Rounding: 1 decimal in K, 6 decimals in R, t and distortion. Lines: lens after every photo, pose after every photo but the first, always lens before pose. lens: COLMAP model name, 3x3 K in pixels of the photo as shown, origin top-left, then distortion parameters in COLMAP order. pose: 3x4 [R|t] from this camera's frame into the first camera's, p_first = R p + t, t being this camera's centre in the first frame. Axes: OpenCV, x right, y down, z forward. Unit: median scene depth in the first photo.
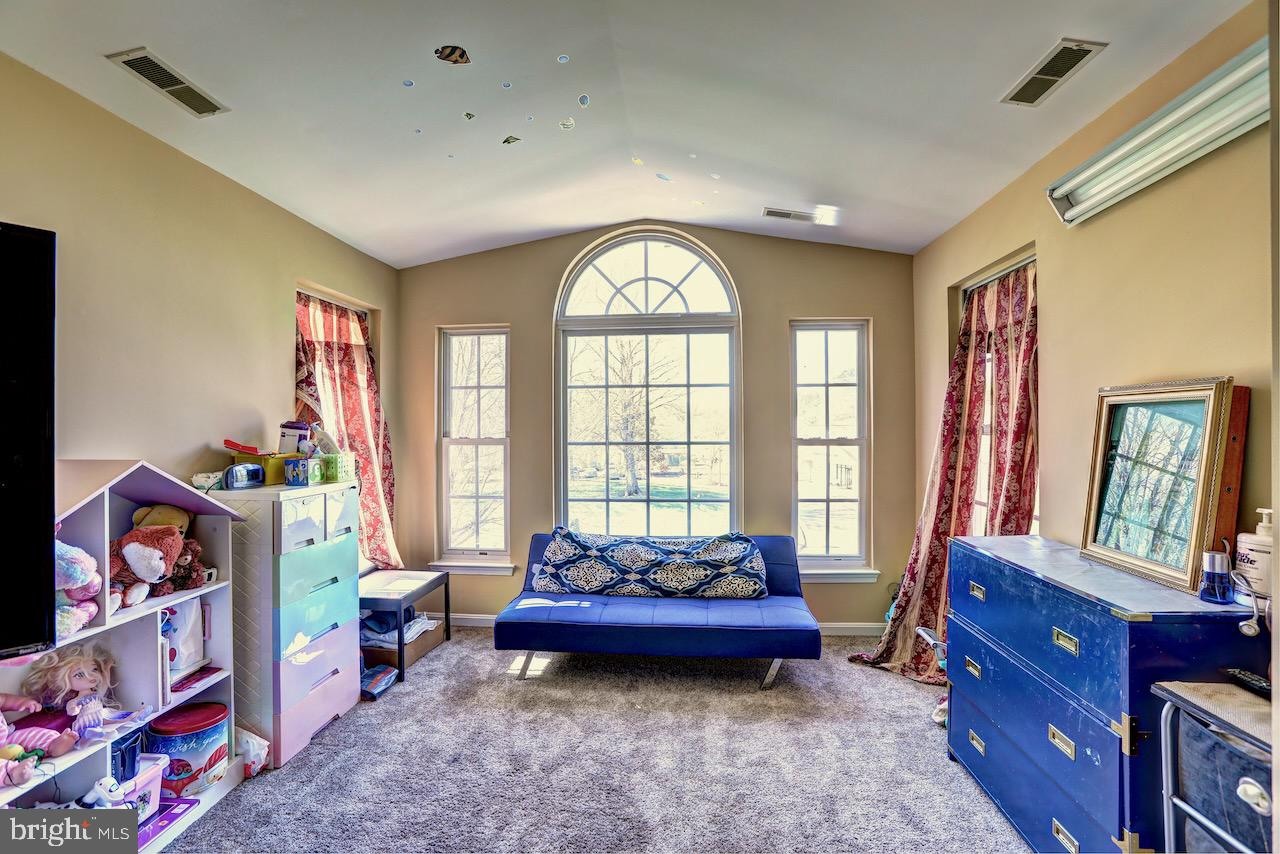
lens RADIAL K [[583.5, 0, 643.9], [0, 583.5, 423.2], [0, 0, 1]] dist [-0.055752, 0.019115]
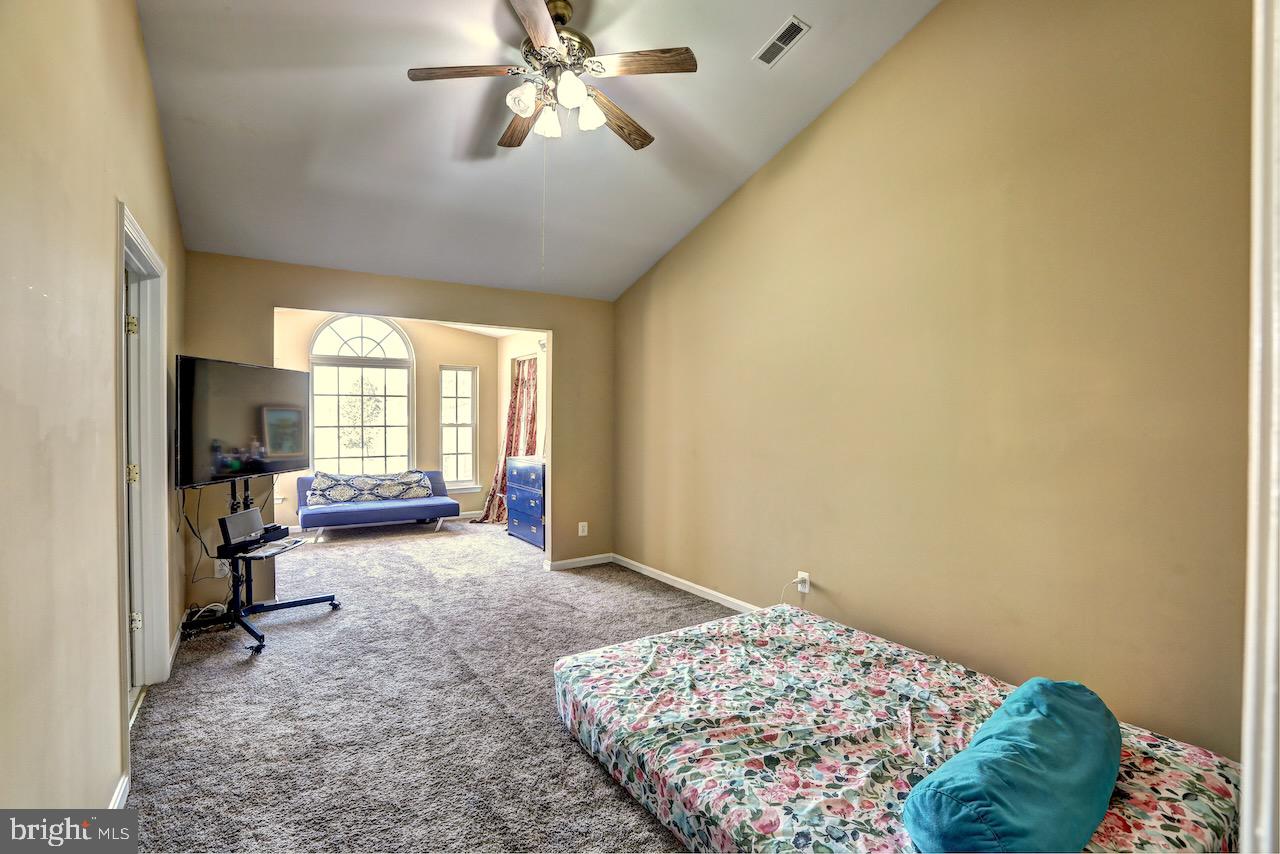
lens RADIAL K [[583.5, 0, 642.8], [0, 583.5, 424.3], [0, 0, 1]] dist [-0.055752, 0.019115]
pose [[0.776556, -0.001445, 0.630046, -0.527224], [-0.007991, 0.999894, 0.012142, -0.002252], [-0.629997, -0.014463, 0.776463, -1.140065]]
